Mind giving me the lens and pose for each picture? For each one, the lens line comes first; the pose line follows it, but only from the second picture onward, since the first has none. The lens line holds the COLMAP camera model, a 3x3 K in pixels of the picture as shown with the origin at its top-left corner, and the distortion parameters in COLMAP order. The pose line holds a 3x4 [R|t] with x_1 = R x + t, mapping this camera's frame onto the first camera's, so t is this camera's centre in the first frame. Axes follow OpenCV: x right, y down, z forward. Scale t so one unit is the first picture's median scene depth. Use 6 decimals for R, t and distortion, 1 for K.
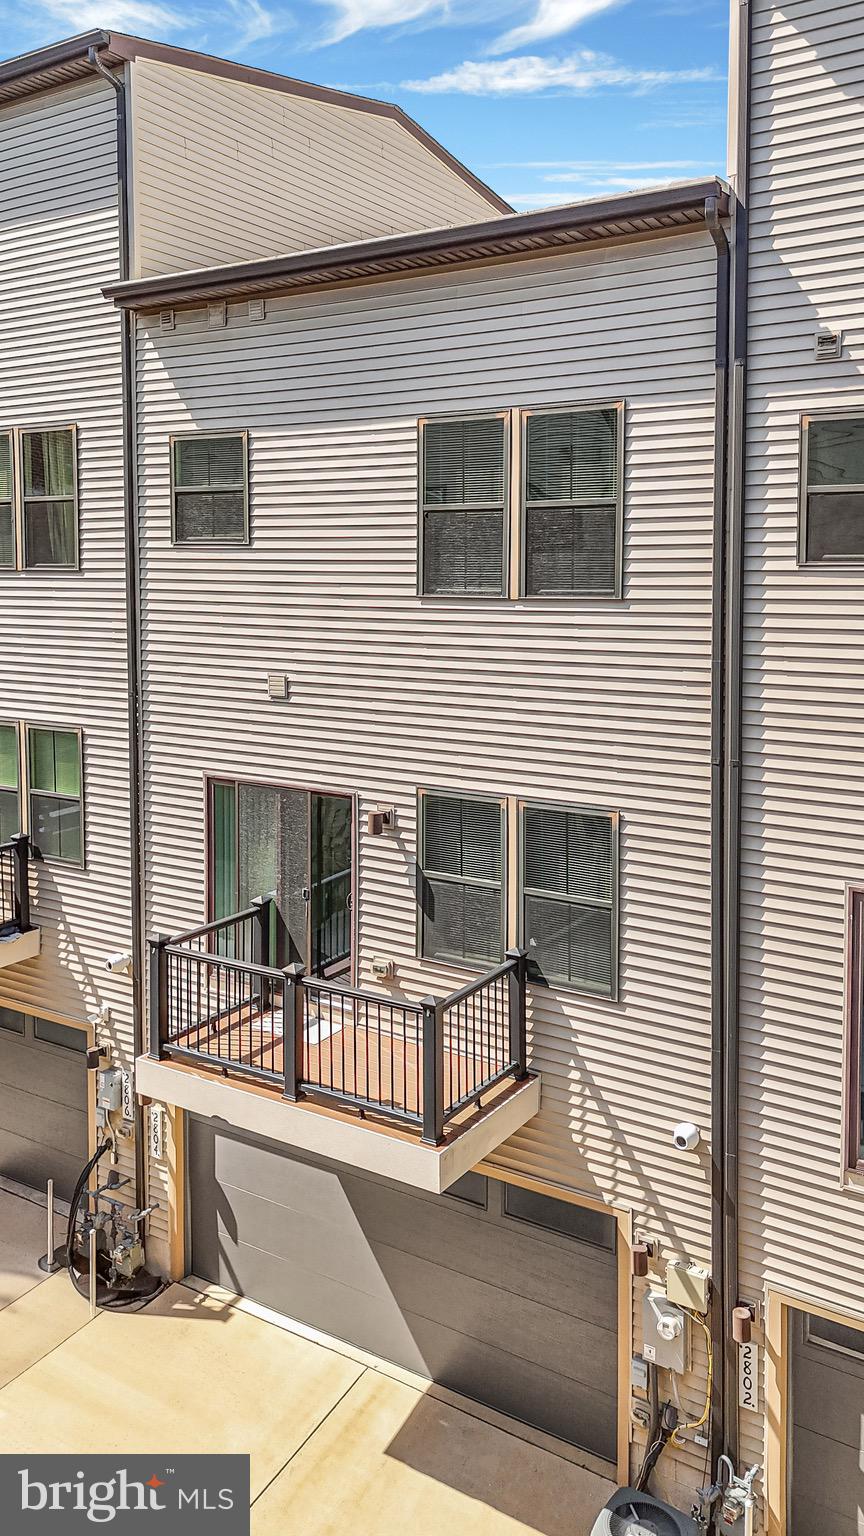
lens RADIAL K [[1167.6, 0, 441.1], [0, 1167.6, 798.2], [0, 0, 1]] dist [0.039156, -0.024115]
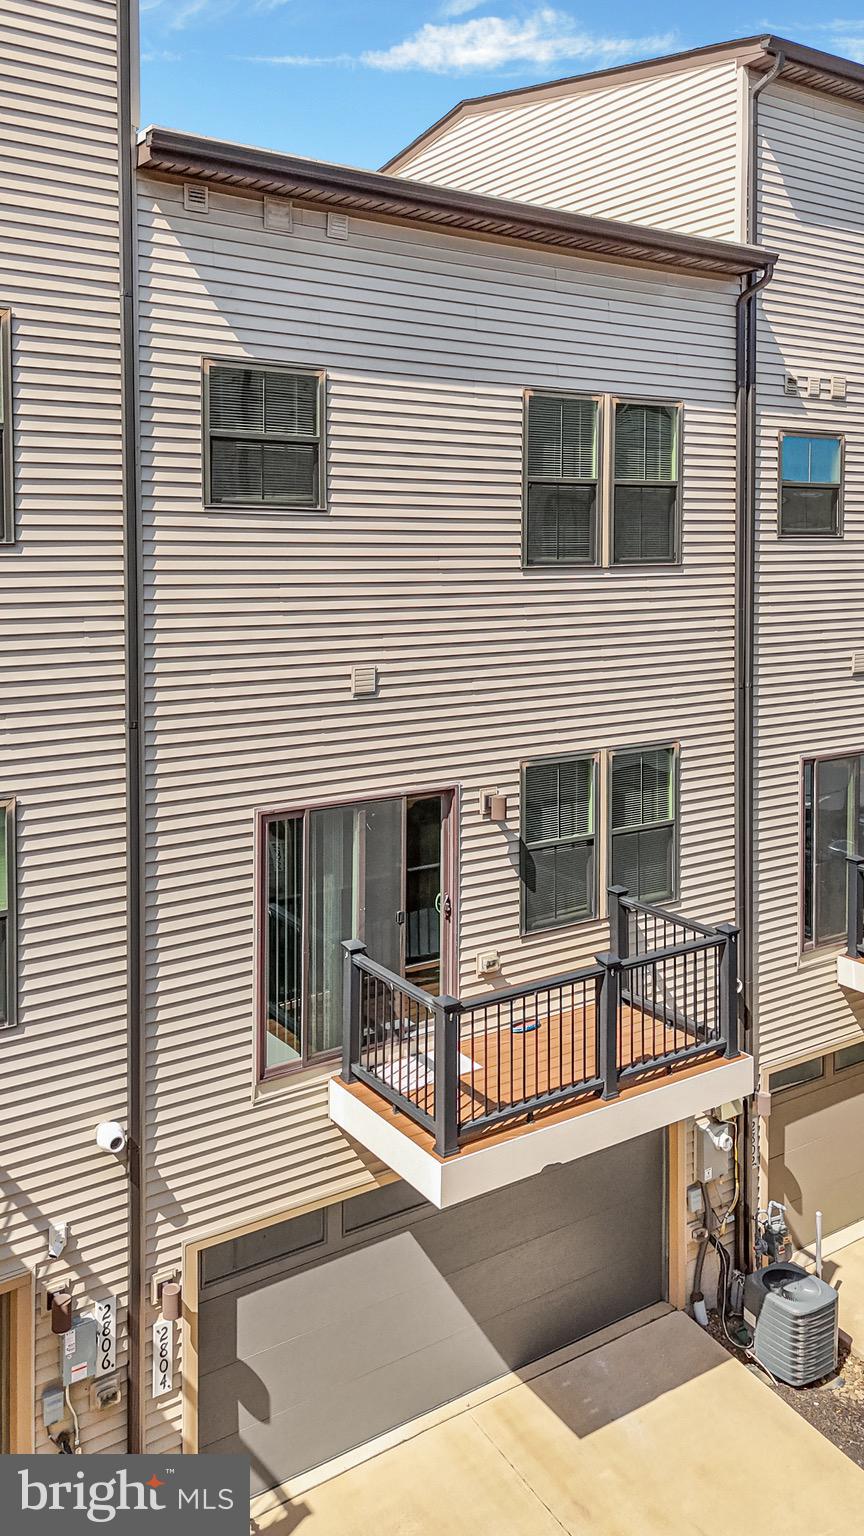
lens RADIAL K [[1167.6, 0, 421.0], [0, 1167.6, 767.2], [0, 0, 1]] dist [0.039156, -0.024115]
pose [[0.406403, -0.160762, 0.899440, -0.970185], [0.192681, 0.977341, 0.087624, -0.110362], [-0.893147, 0.137694, 0.428170, 0.673322]]
